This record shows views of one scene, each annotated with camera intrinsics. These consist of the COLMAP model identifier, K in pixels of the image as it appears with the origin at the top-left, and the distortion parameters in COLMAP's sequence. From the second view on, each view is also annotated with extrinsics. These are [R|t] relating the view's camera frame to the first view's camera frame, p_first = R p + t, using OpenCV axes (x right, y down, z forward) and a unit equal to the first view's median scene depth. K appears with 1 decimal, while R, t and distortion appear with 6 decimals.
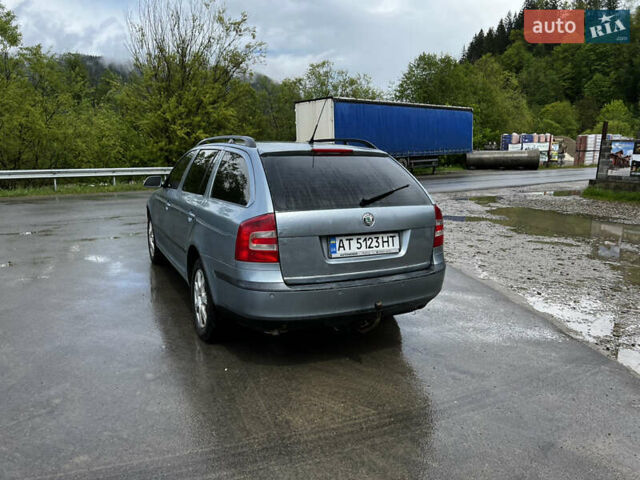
lens RADIAL K [[492.9, 0, 320.0], [0, 492.9, 240.0], [0, 0, 1]] dist [0.069643, -0.074384]
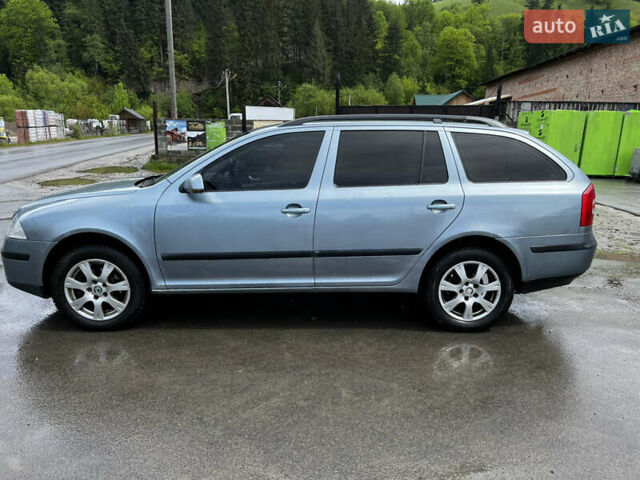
lens RADIAL K [[492.9, 0, 320.0], [0, 492.9, 240.0], [0, 0, 1]] dist [0.069643, -0.074384]
pose [[0.409468, -0.204514, 0.889106, -0.316775], [0.163578, 0.975215, 0.148987, -0.046841], [-0.897540, 0.084432, 0.432773, 0.249797]]
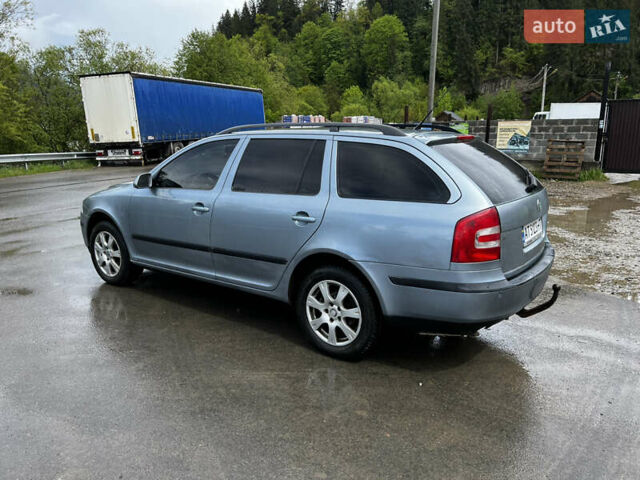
lens RADIAL K [[501.4, 0, 325.6], [0, 501.4, 230.7], [0, 0, 1]] dist [0.068422, -0.070363]
pose [[0.883082, -0.103692, 0.457618, -0.141182], [0.095951, 0.994574, 0.040202, -0.013649], [-0.459303, 0.008407, 0.888240, 0.049569]]
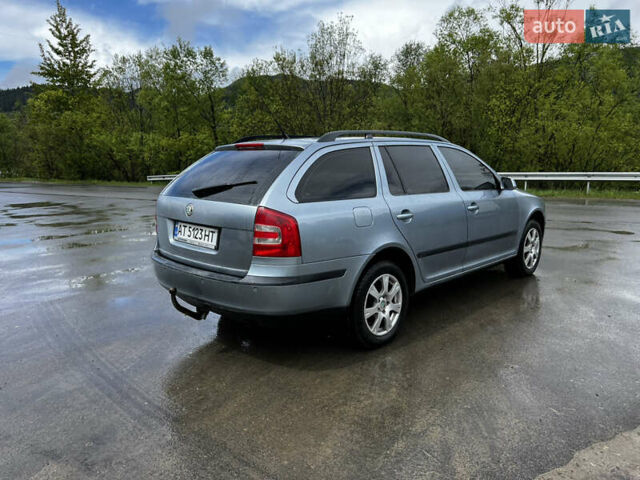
lens RADIAL K [[492.9, 0, 320.0], [0, 492.9, 240.0], [0, 0, 1]] dist [0.069643, -0.074384]
pose [[0.340561, 0.149454, -0.928268, 0.212695], [-0.158814, 0.982244, 0.099879, -0.023062], [0.926713, 0.113407, 0.358250, 0.161207]]
